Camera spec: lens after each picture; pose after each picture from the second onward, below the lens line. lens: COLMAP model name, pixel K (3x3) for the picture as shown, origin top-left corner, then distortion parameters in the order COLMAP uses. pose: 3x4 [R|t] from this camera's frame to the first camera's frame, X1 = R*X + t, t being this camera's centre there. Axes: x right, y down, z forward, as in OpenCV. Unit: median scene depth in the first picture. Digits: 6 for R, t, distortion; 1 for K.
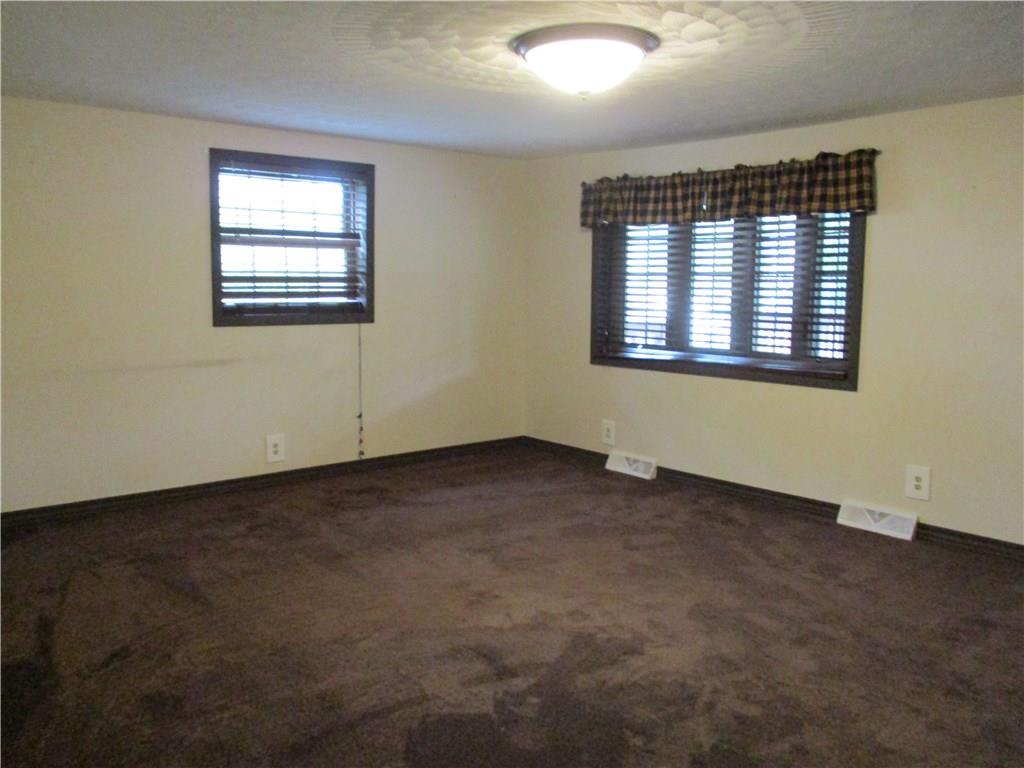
lens RADIAL K [[857.4, 0, 512.0], [0, 857.4, 384.0], [0, 0, 1]] dist [-0.013962, -0.006195]
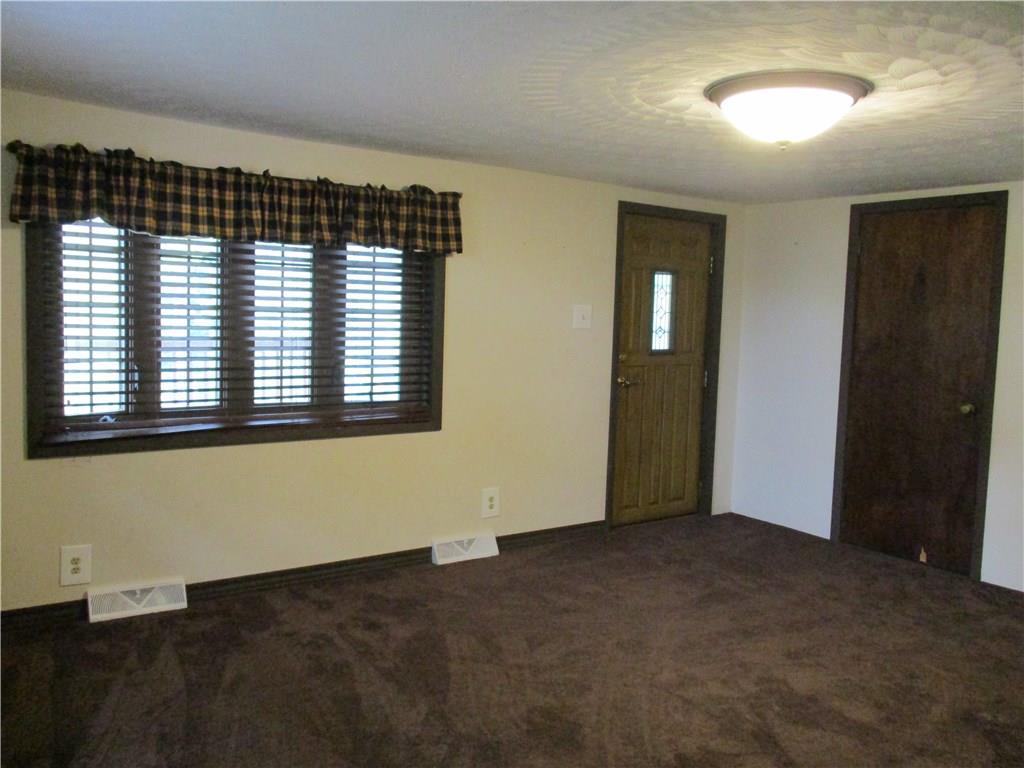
lens RADIAL K [[810.0, 0, 511.3], [0, 810.0, 397.7], [0, 0, 1]] dist [-0.013083, -0.005786]
pose [[0.117140, -0.095364, 0.988526, -0.499178], [0.101458, 0.991320, 0.083611, -0.095314], [-0.987919, 0.090500, 0.125798, 0.749244]]
